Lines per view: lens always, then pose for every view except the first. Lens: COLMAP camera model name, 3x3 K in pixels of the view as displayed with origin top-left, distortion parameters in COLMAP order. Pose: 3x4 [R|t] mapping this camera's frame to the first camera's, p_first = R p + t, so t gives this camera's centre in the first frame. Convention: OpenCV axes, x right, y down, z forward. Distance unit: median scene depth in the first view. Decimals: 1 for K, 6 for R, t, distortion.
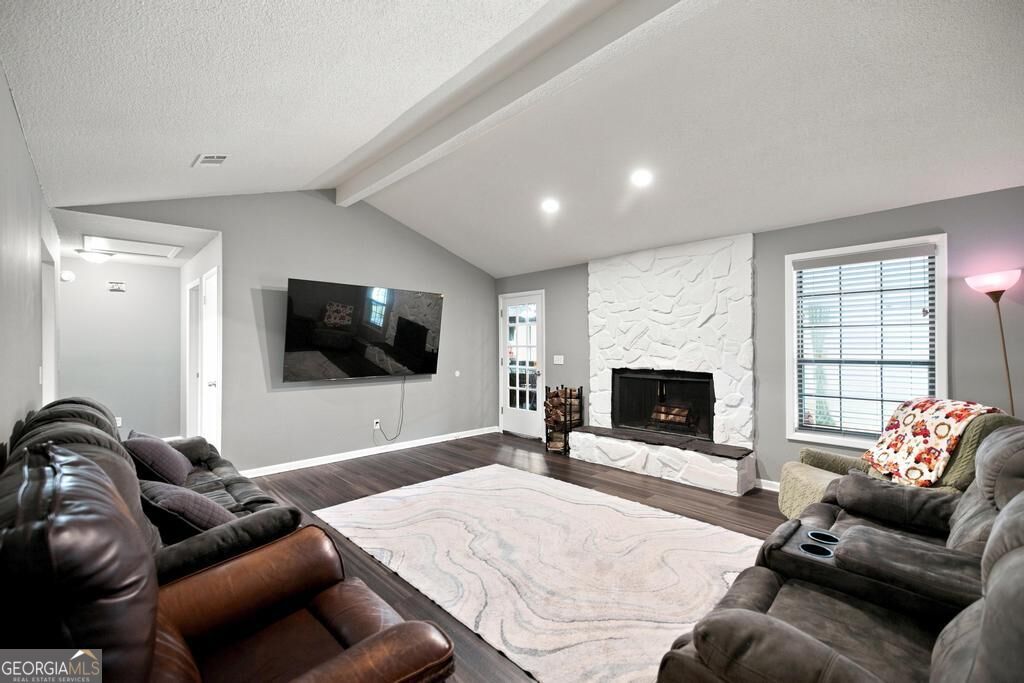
lens RADIAL K [[437.1, 0, 518.0], [0, 437.1, 342.7], [0, 0, 1]] dist [0.014802, -0.000504]
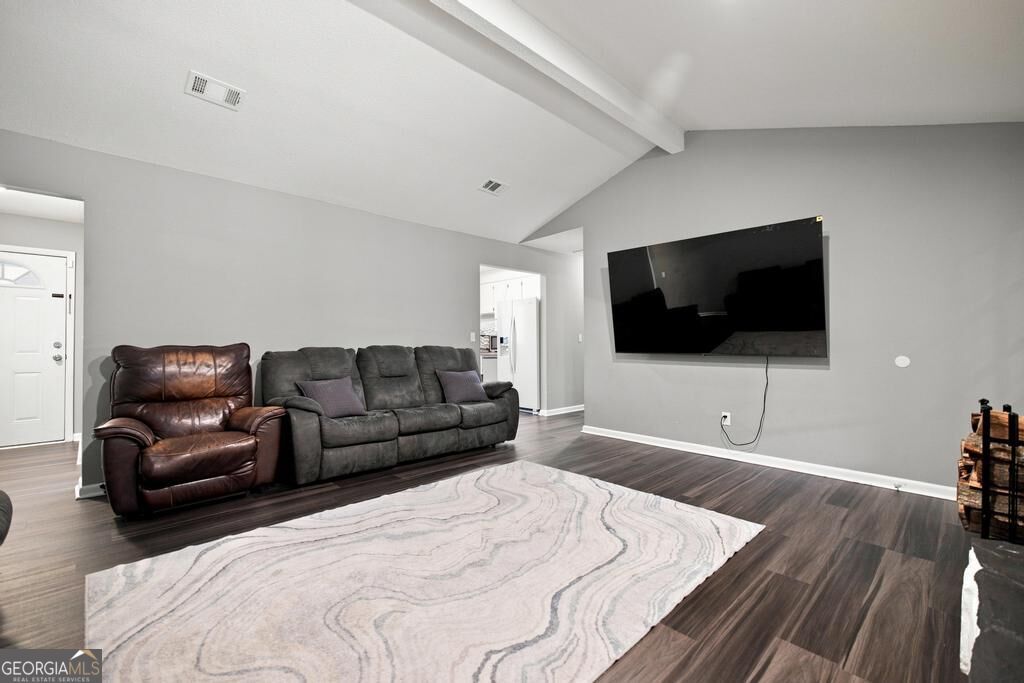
lens RADIAL K [[437.1, 0, 512.6], [0, 437.1, 343.9], [0, 0, 1]] dist [0.014802, -0.000504]
pose [[-0.011450, 0.004648, -0.999924, 0.520520], [0.007974, 0.999958, 0.004556, 0.063821], [0.999903, -0.007921, -0.011487, 0.785803]]
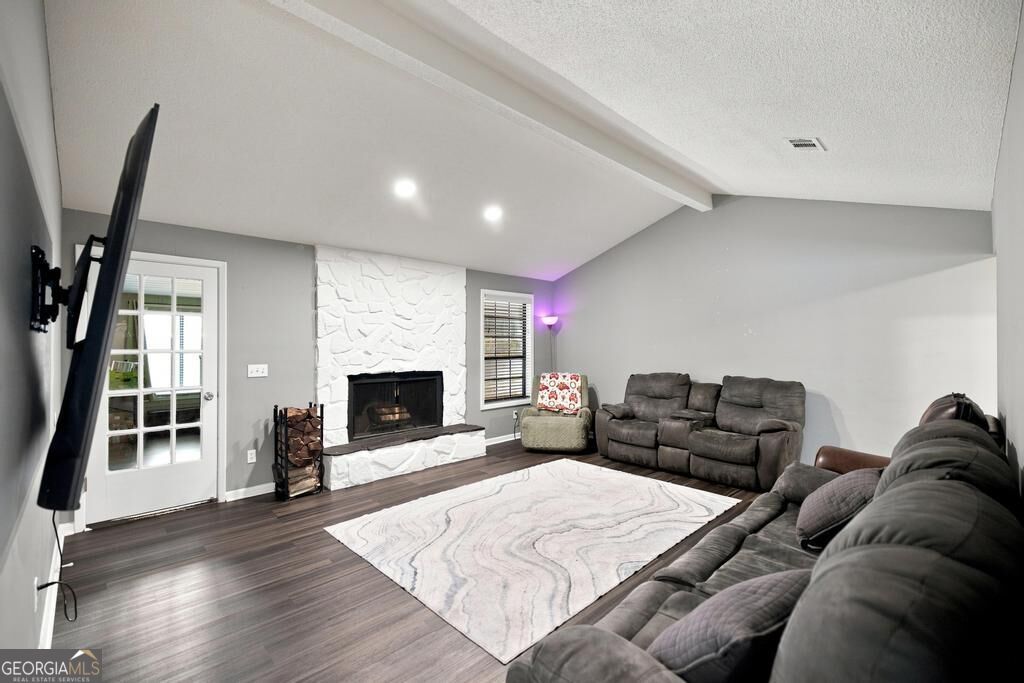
lens RADIAL K [[437.1, 0, 517.6], [0, 437.1, 341.2], [0, 0, 1]] dist [0.014802, -0.000504]
pose [[-0.000728, 0.014900, 0.999889, -0.799167], [-0.002208, 0.999887, -0.014902, 0.002746], [-0.999997, -0.002219, -0.000695, 0.782130]]
